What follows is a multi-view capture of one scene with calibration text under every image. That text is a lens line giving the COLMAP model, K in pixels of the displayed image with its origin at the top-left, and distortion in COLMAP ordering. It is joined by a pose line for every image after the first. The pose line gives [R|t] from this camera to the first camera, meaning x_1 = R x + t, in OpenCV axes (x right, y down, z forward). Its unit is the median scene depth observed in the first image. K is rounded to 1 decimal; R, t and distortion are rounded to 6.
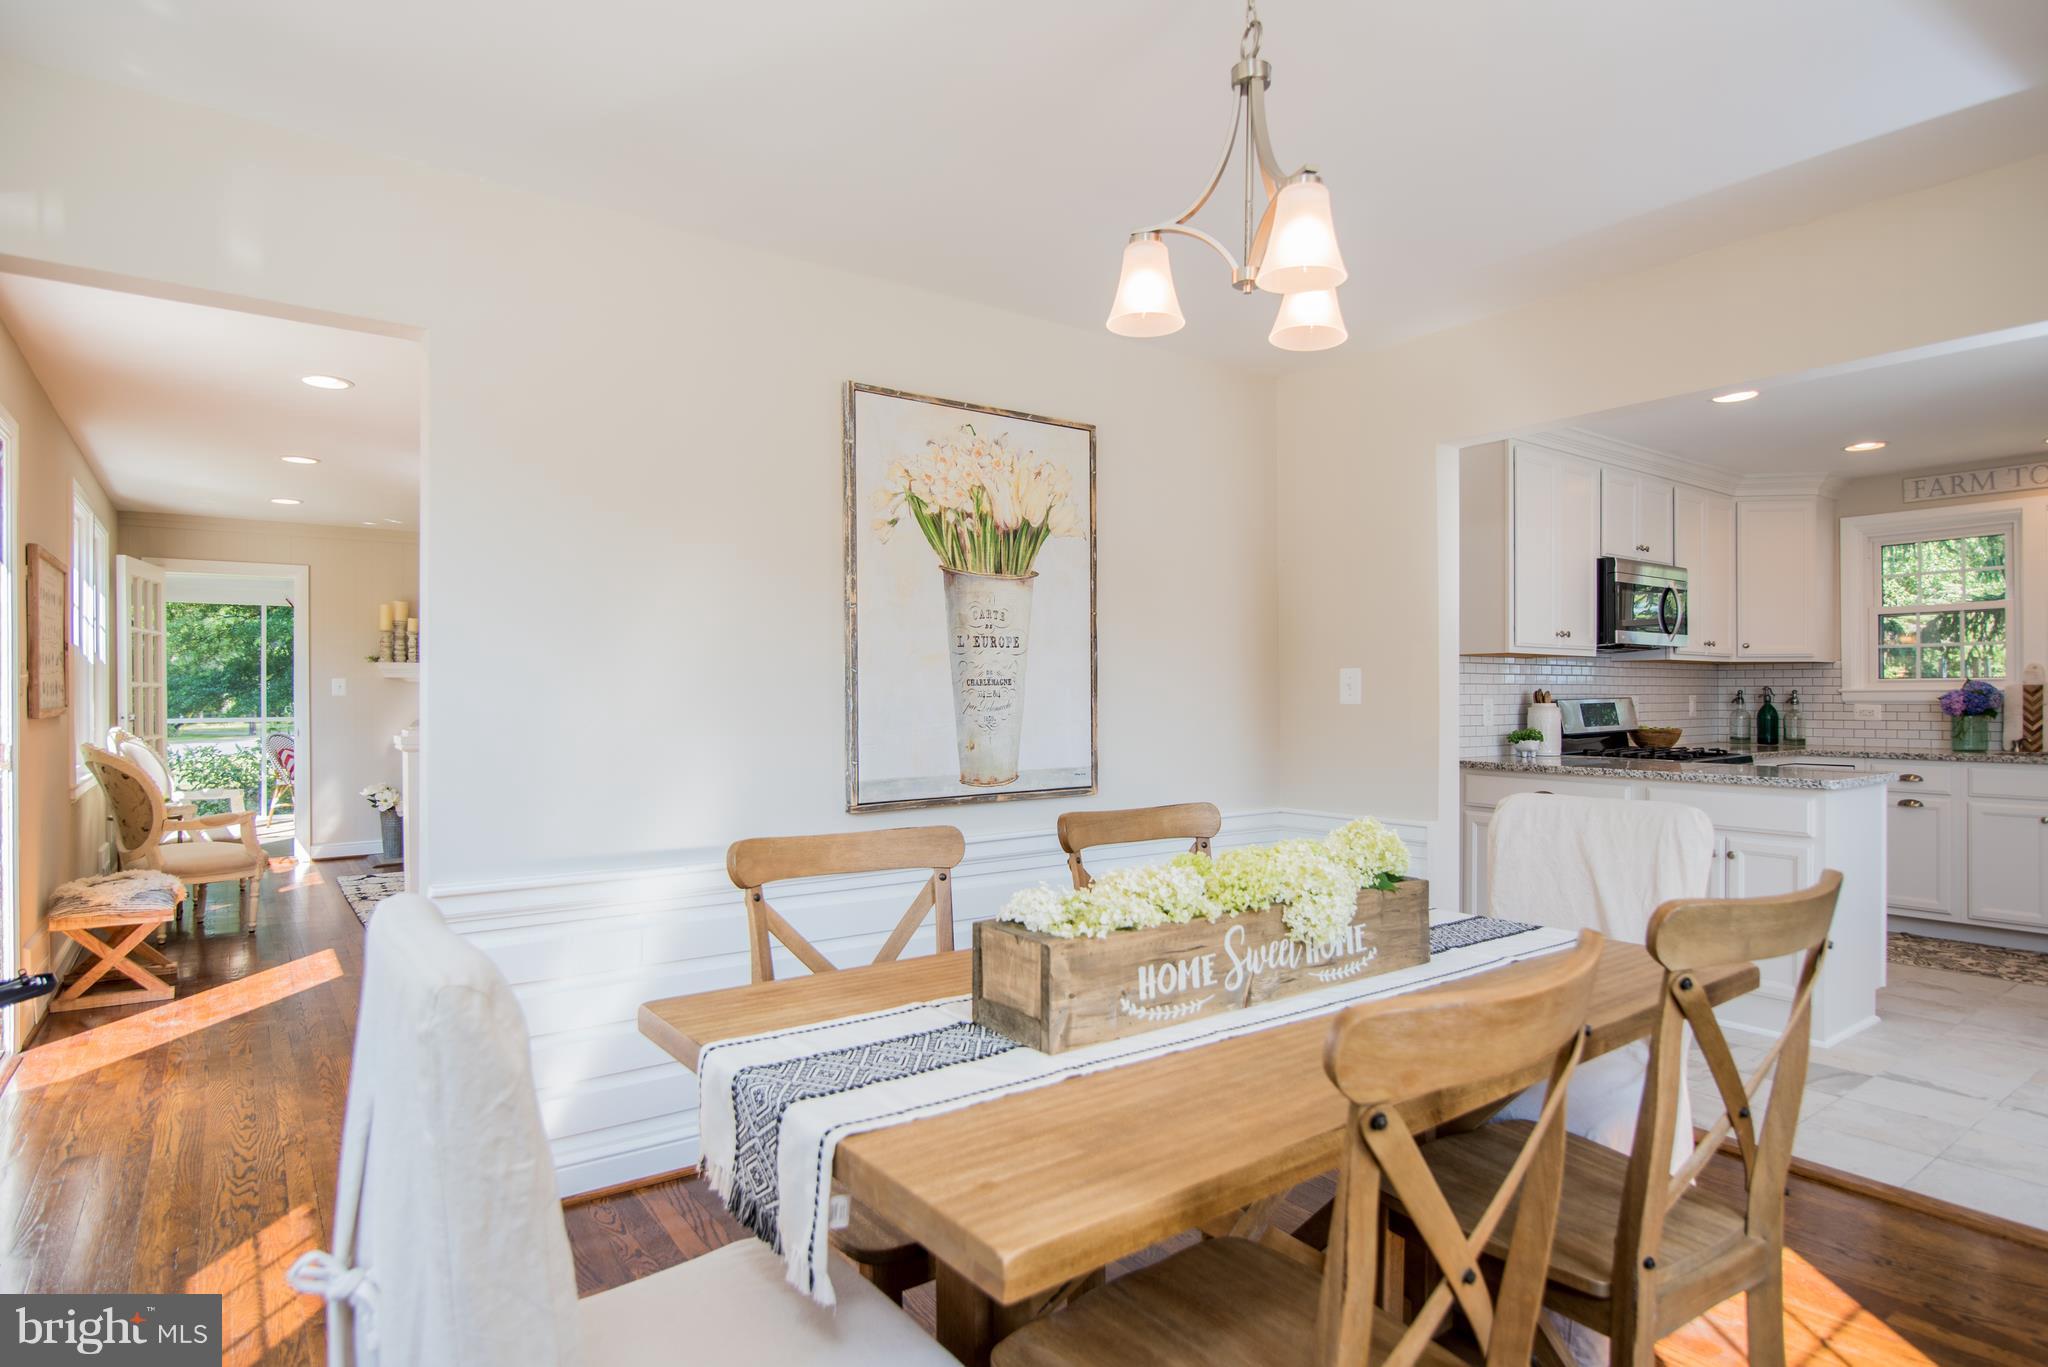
lens RADIAL K [[1070.0, 0, 1020.7], [0, 1070.0, 694.6], [0, 0, 1]] dist [-0.020289, -0.001161]
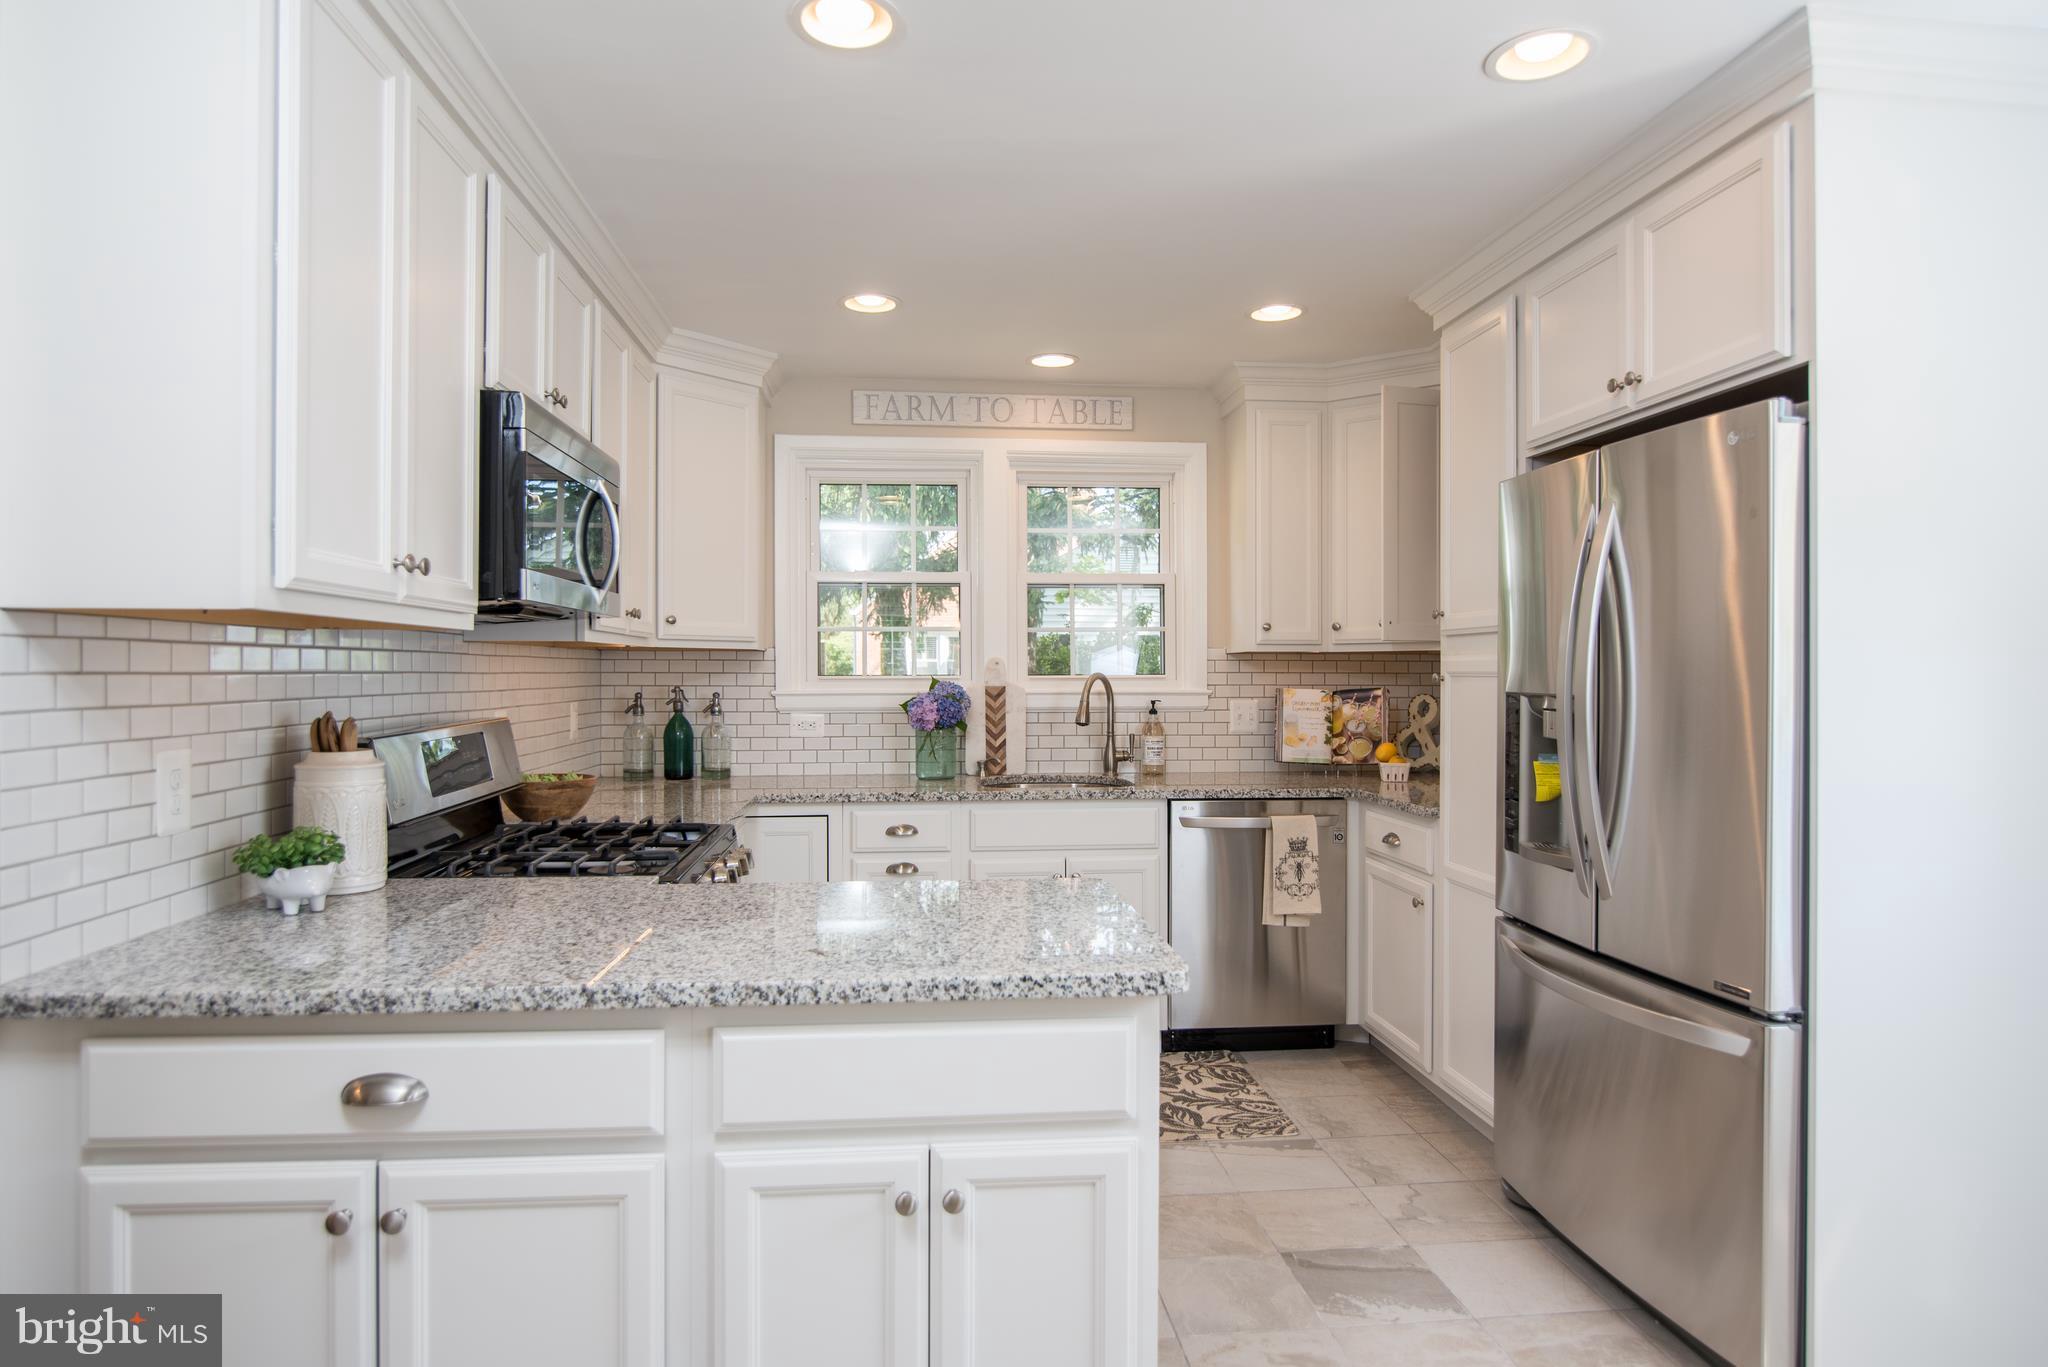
lens RADIAL K [[1149.0, 0, 1024.0], [0, 1149.0, 683.5], [0, 0, 1]] dist [-0.031364, -0.000554]
pose [[0.490744, -0.007300, 0.871273, 0.243779], [-0.001267, 0.999958, 0.009092, -0.018107], [-0.871303, -0.005566, 0.490714, 0.553004]]
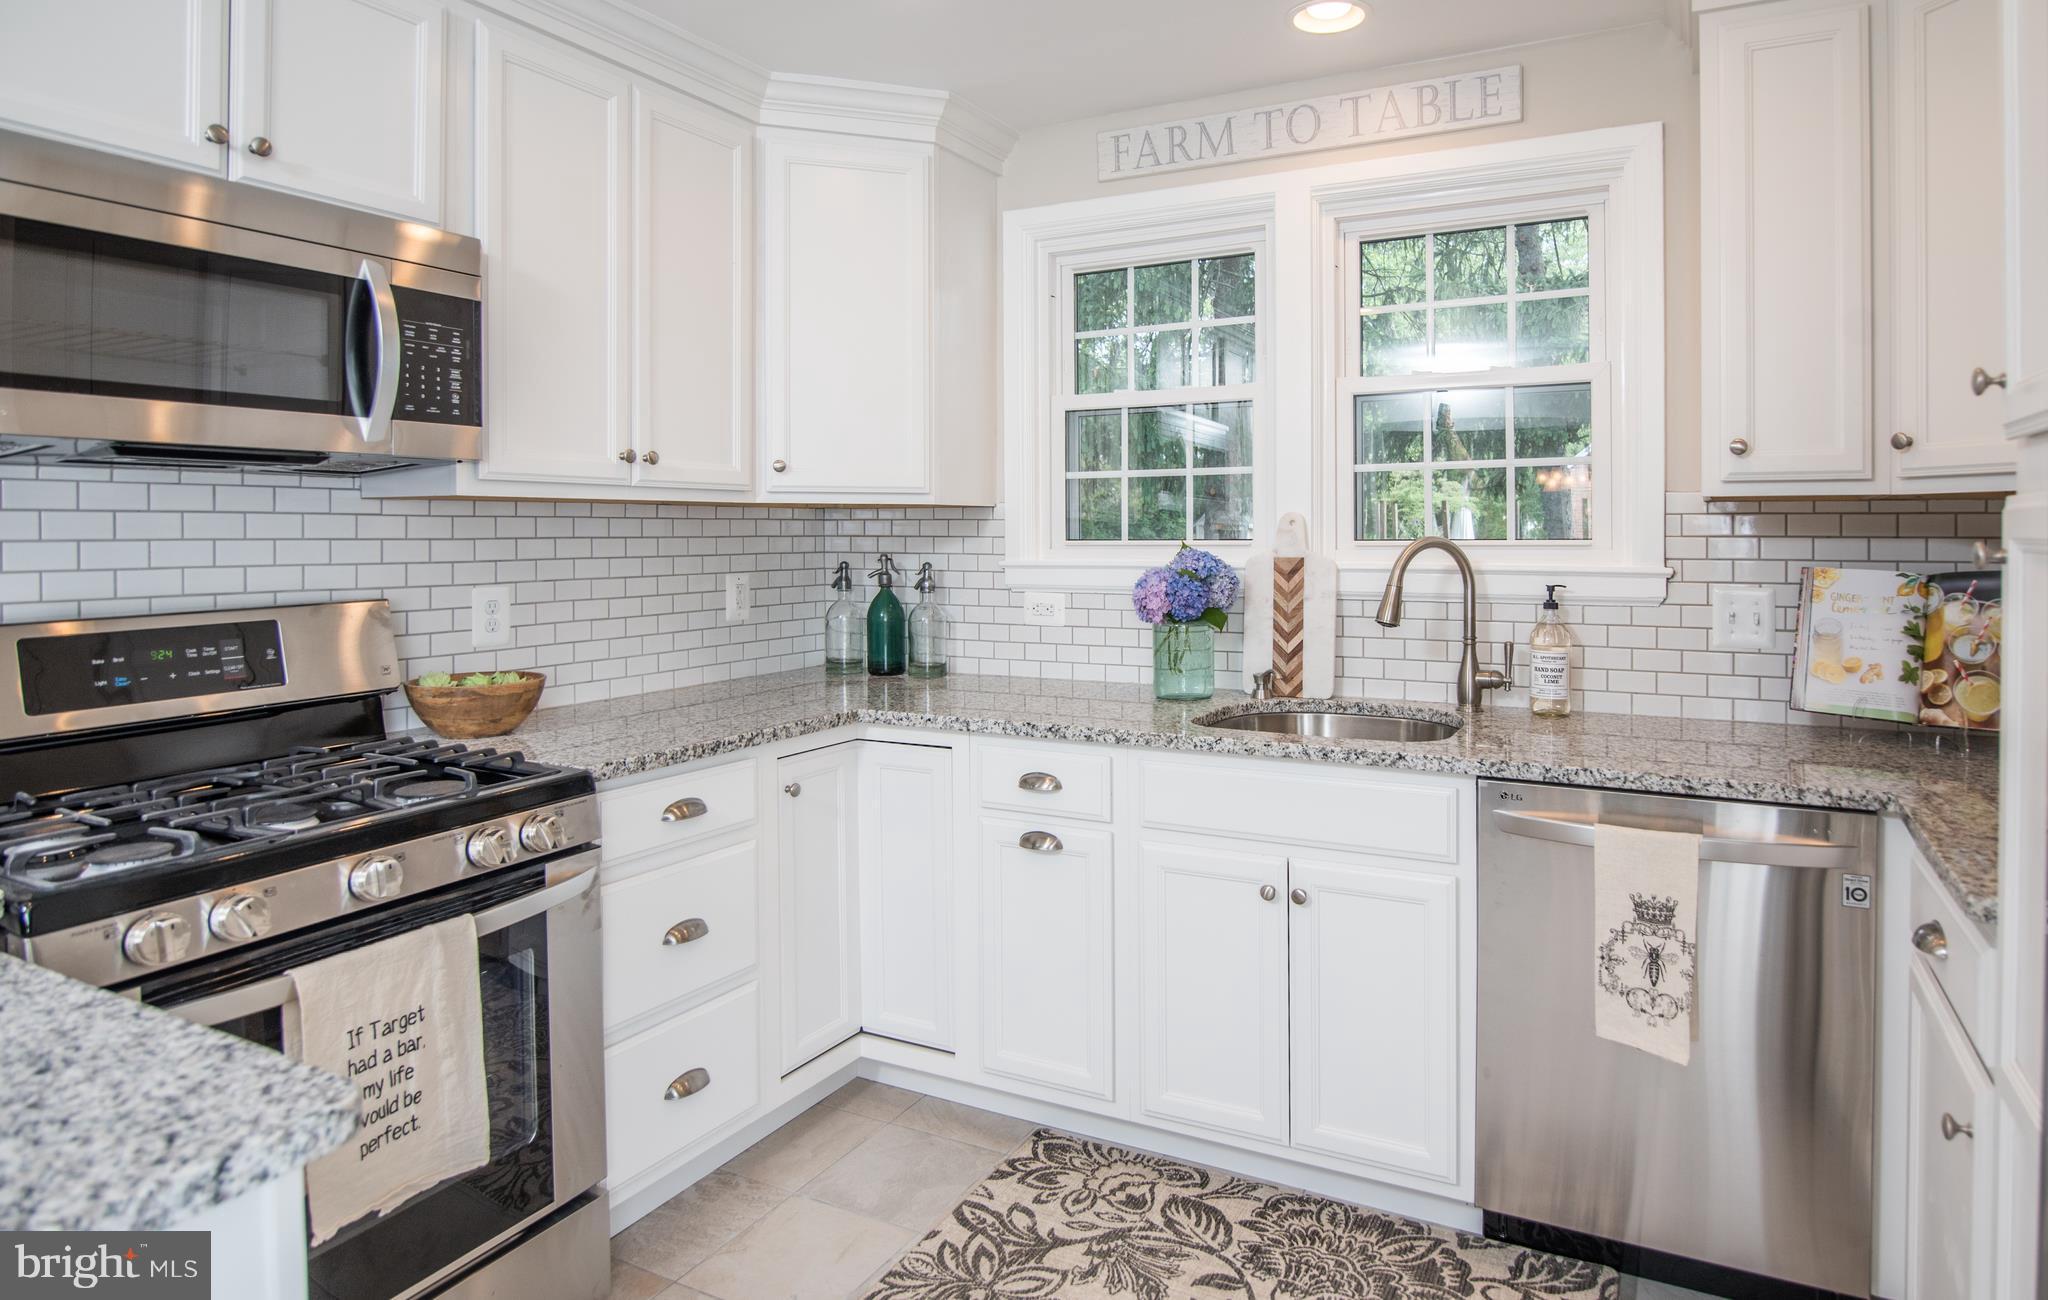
lens RADIAL K [[1169.7, 0, 1132.1], [0, 1169.7, 541.6], [0, 0, 1]] dist [-0.020373, 0.001310]
pose [[0.875762, -0.003669, 0.482730, 0.616888], [-0.000228, 0.999968, 0.008015, -0.020191], [-0.482744, -0.007129, 0.875733, 0.540971]]
